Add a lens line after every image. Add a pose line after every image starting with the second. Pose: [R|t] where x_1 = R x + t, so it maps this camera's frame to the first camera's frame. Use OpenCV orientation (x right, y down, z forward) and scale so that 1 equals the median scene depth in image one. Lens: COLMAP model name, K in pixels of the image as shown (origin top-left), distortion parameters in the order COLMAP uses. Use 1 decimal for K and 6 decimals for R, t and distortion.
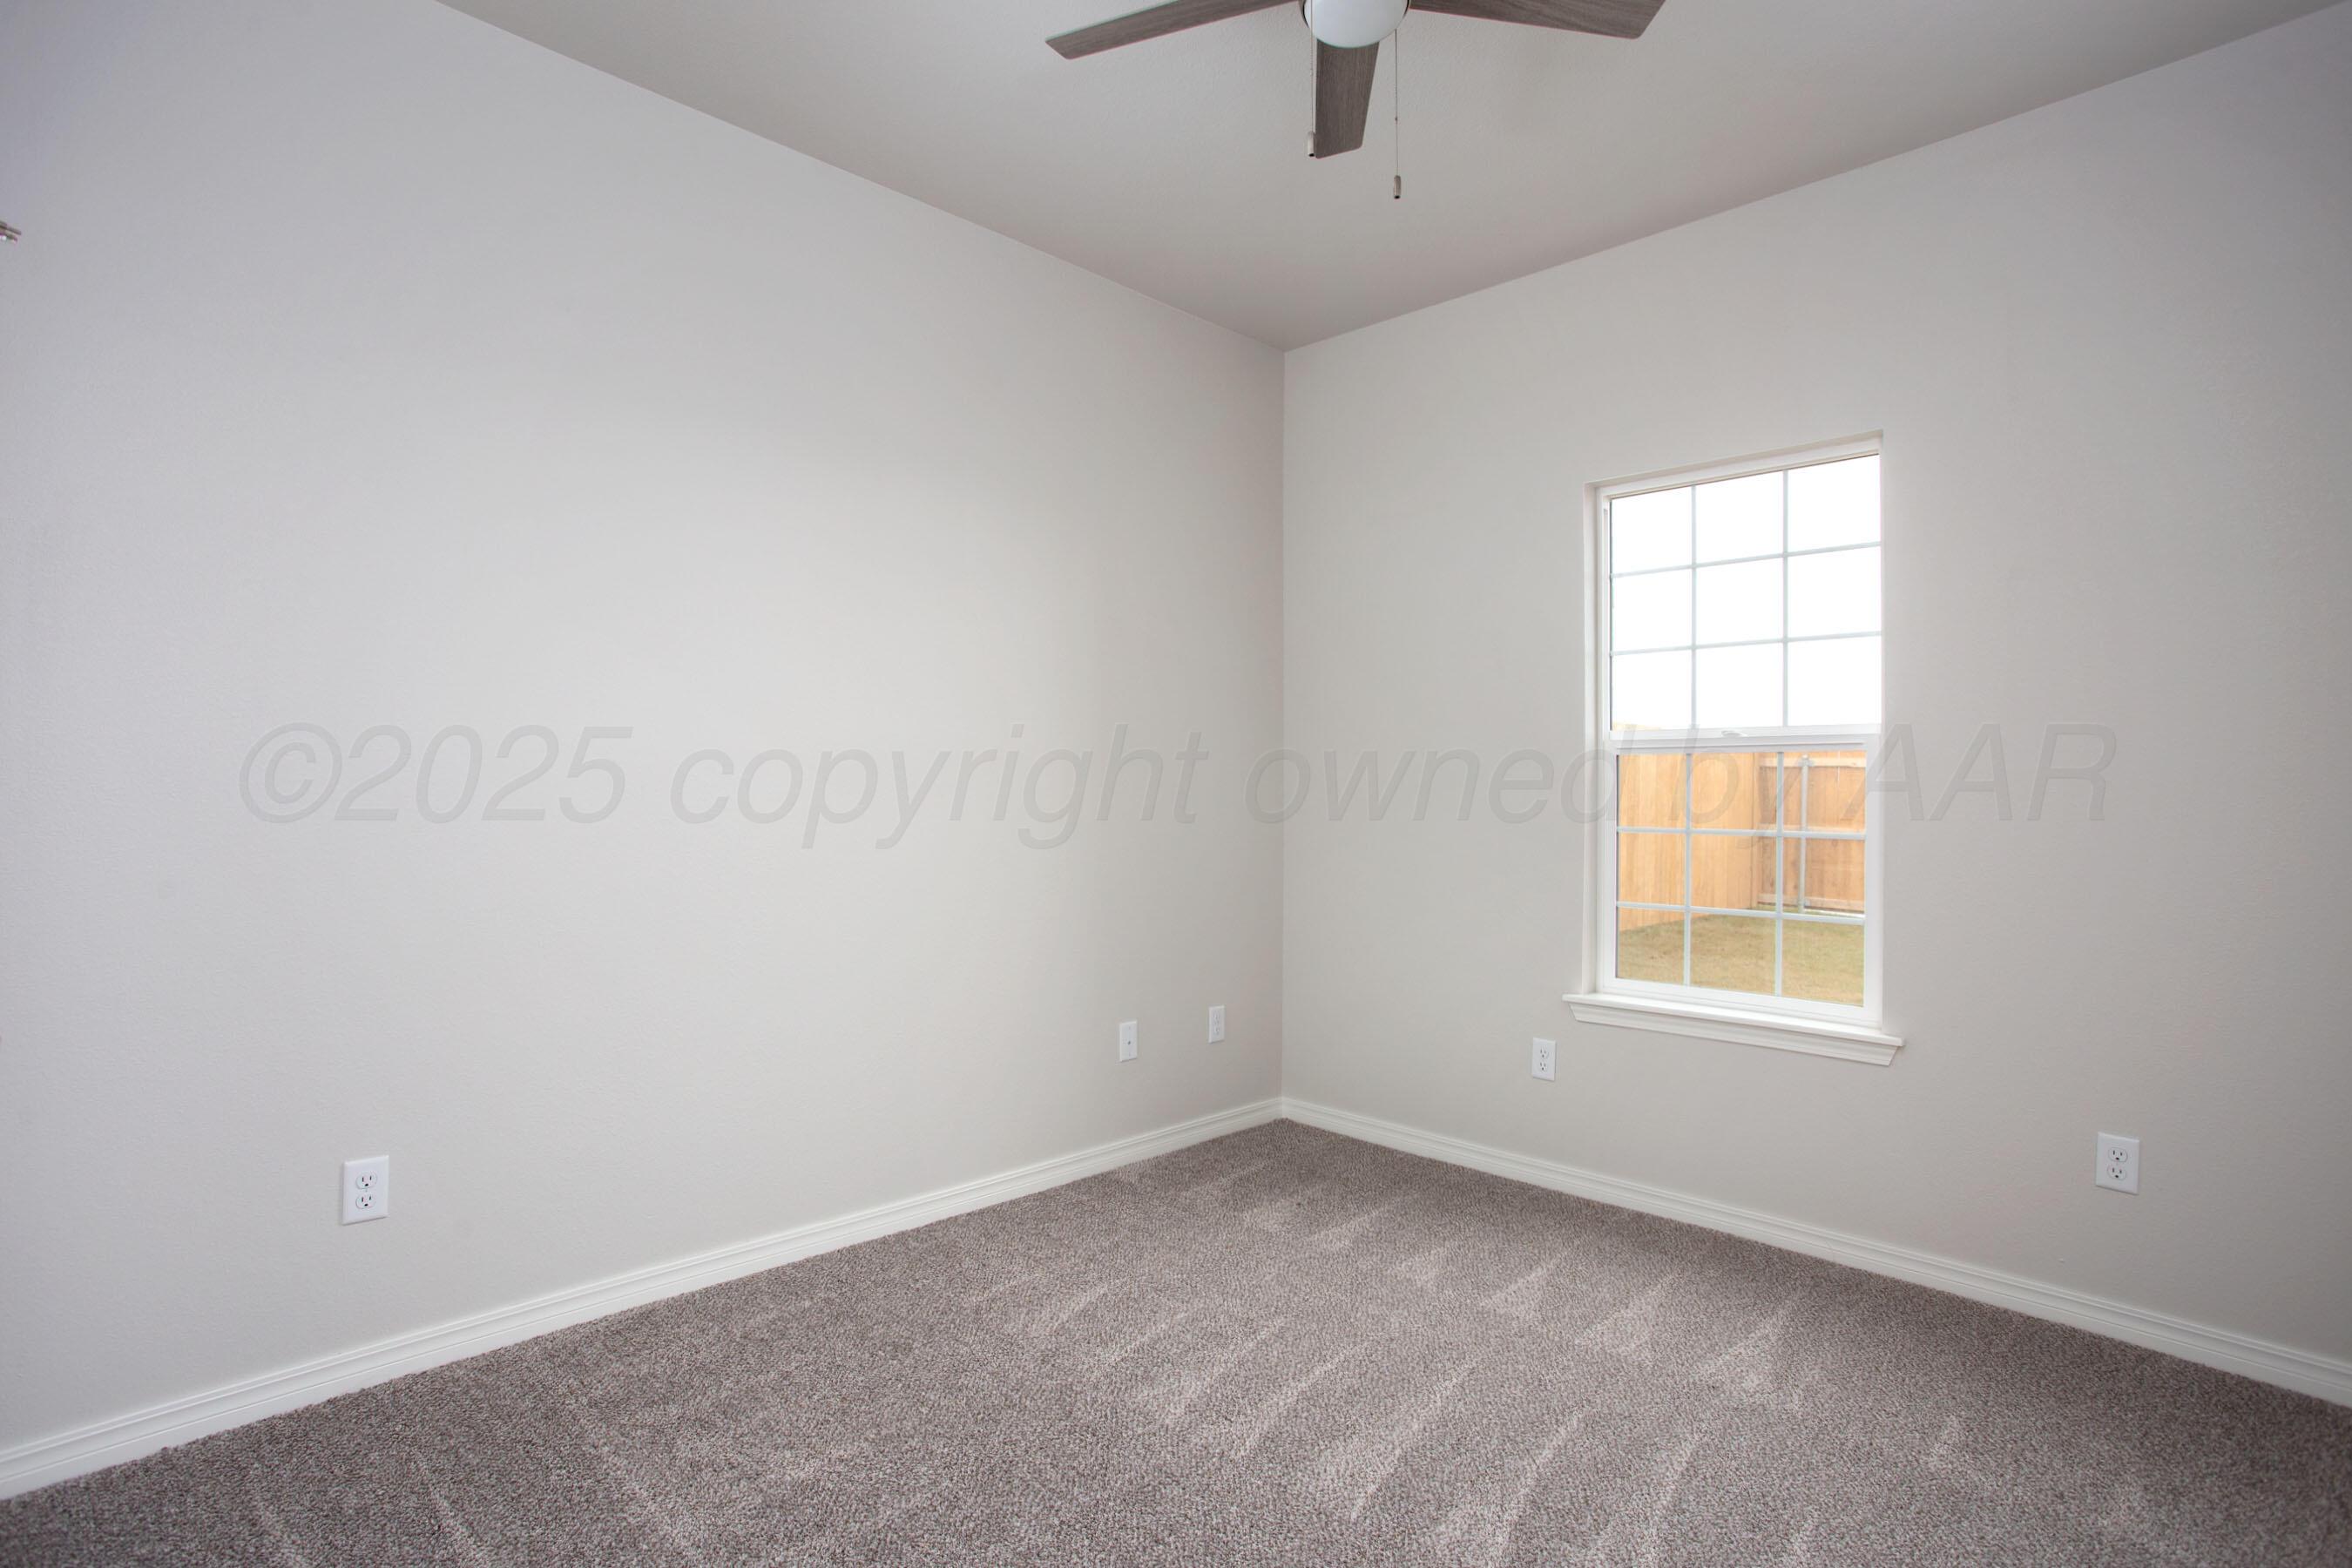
lens RADIAL K [[1195.9, 0, 1169.8], [0, 1195.9, 810.1], [0, 0, 1]] dist [-0.000964, 0.000021]
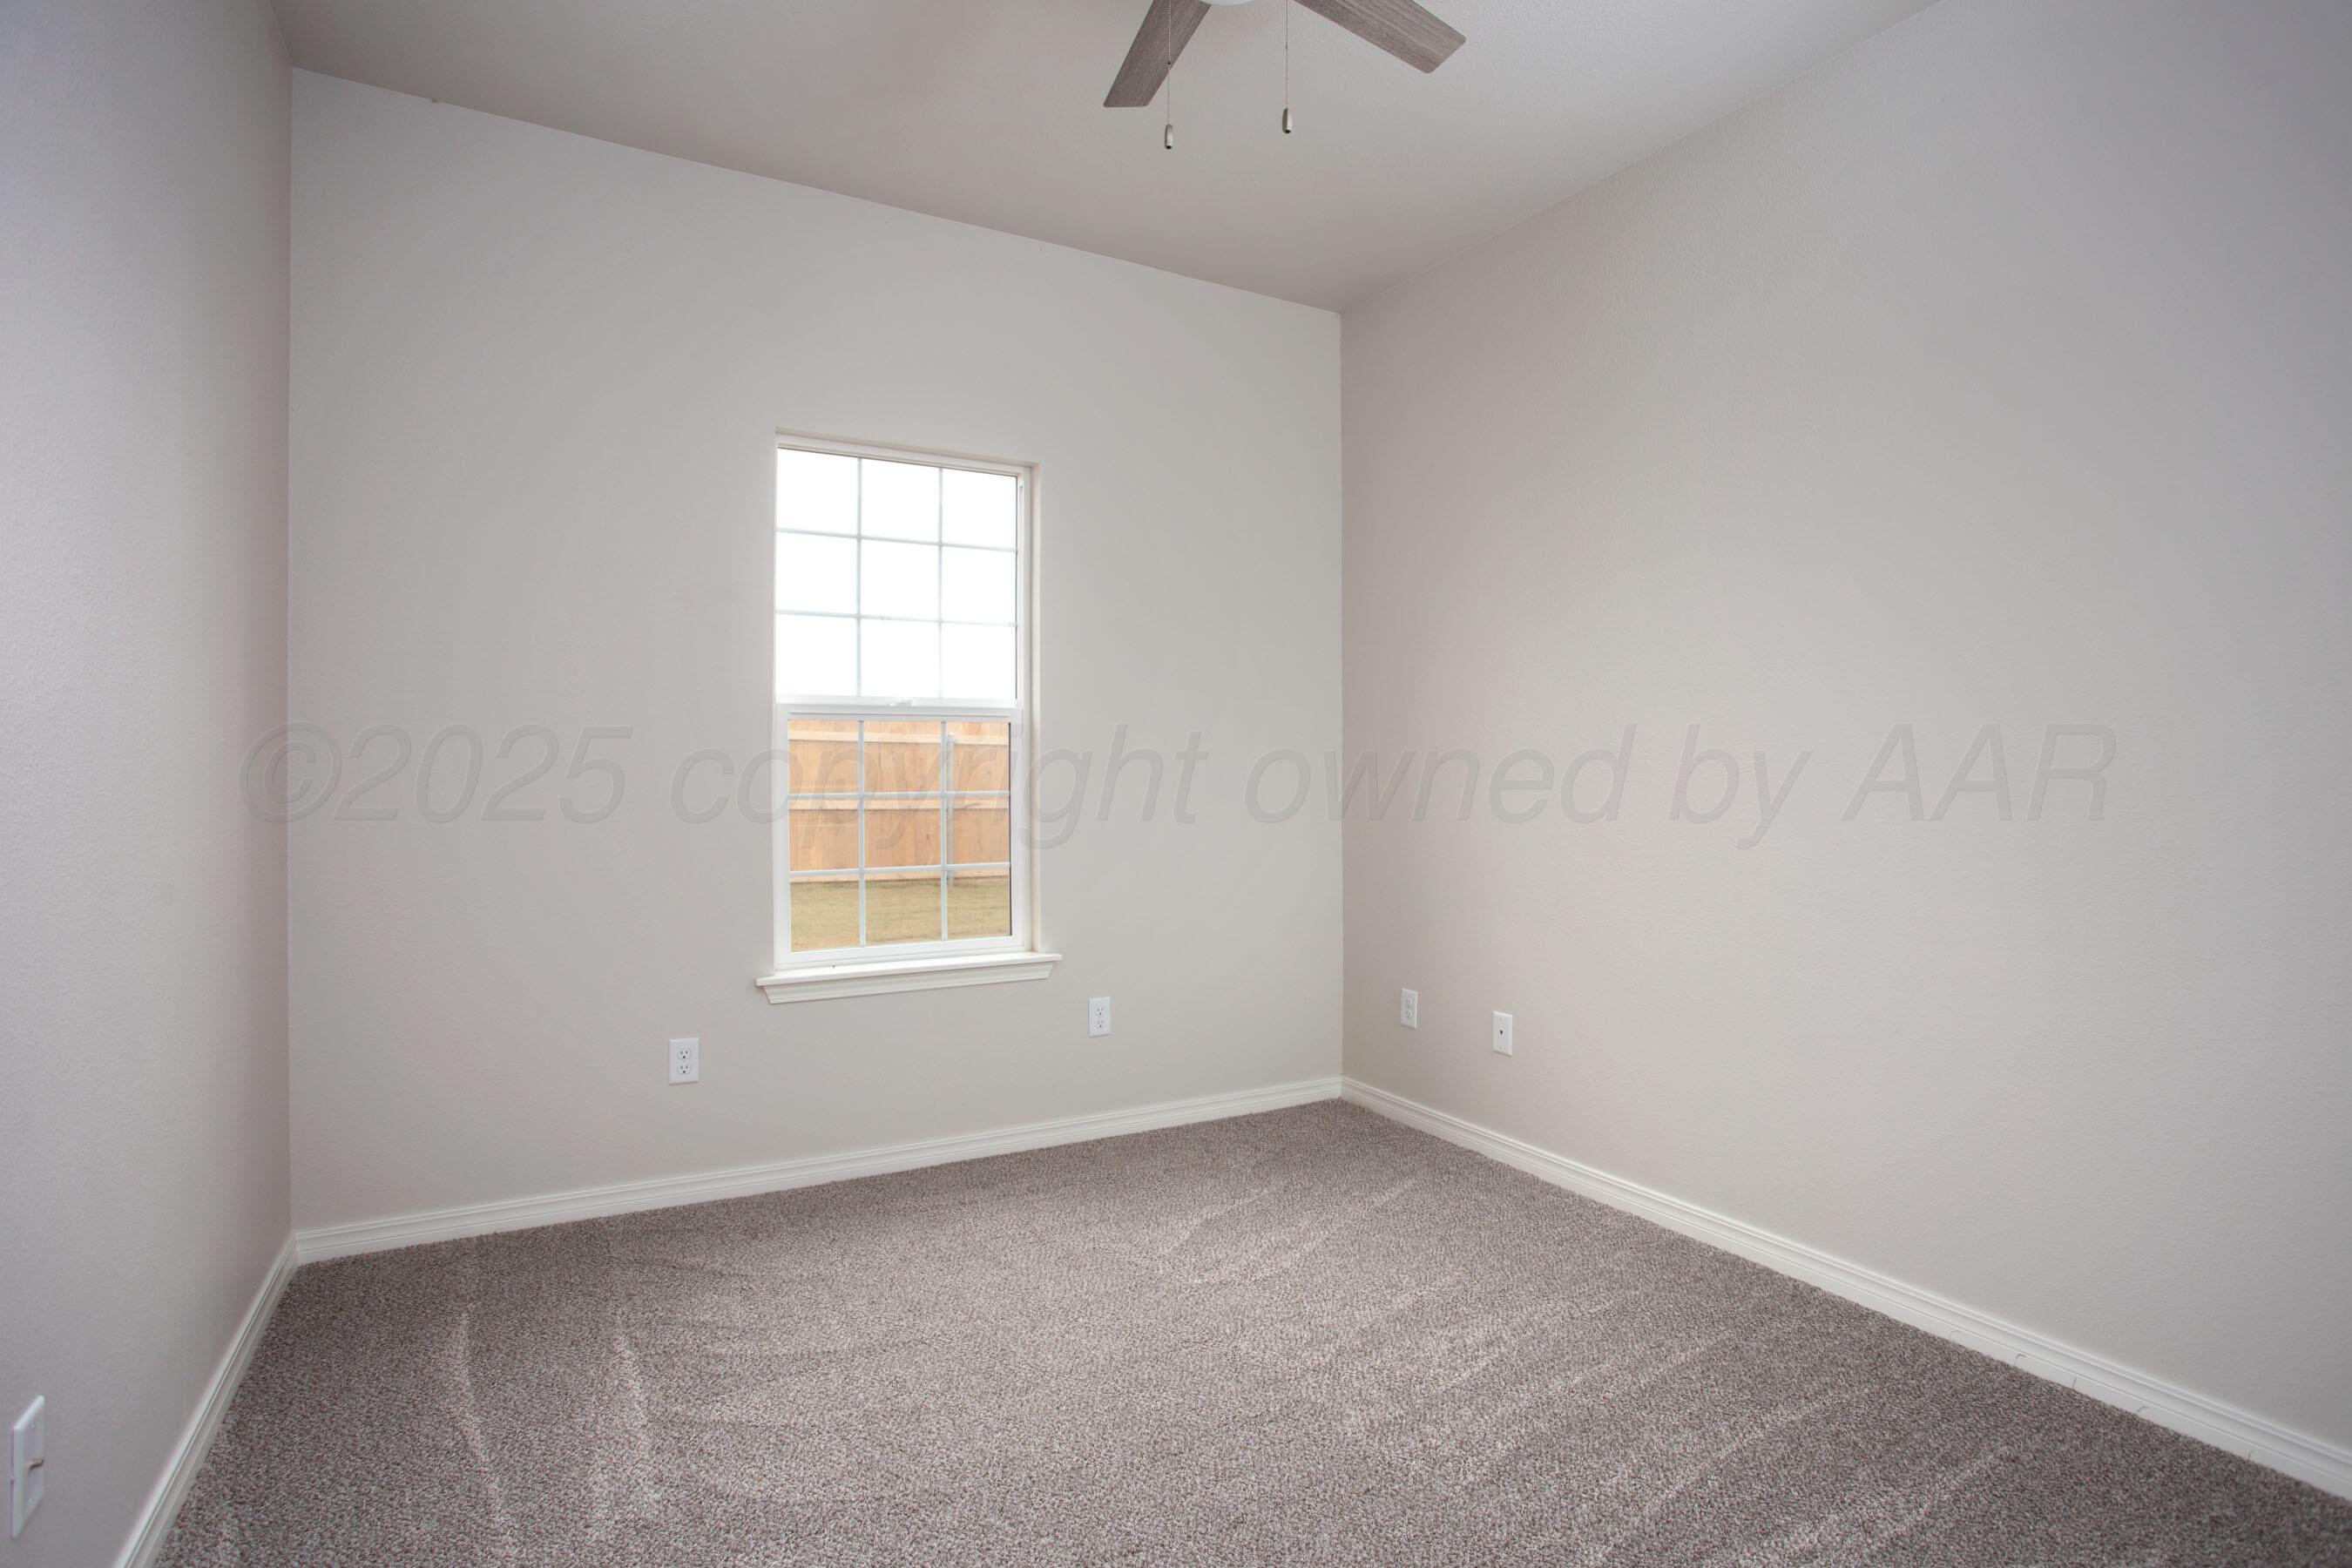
lens RADIAL K [[1150.8, 0, 1211.2], [0, 1150.8, 782.5], [0, 0, 1]] dist [-0.030090, -0.000086]
pose [[0.268650, -0.025642, 0.962897, -0.478855], [0.014294, 0.999642, 0.022633, -0.012404], [-0.963132, 0.007684, 0.268920, 0.493163]]
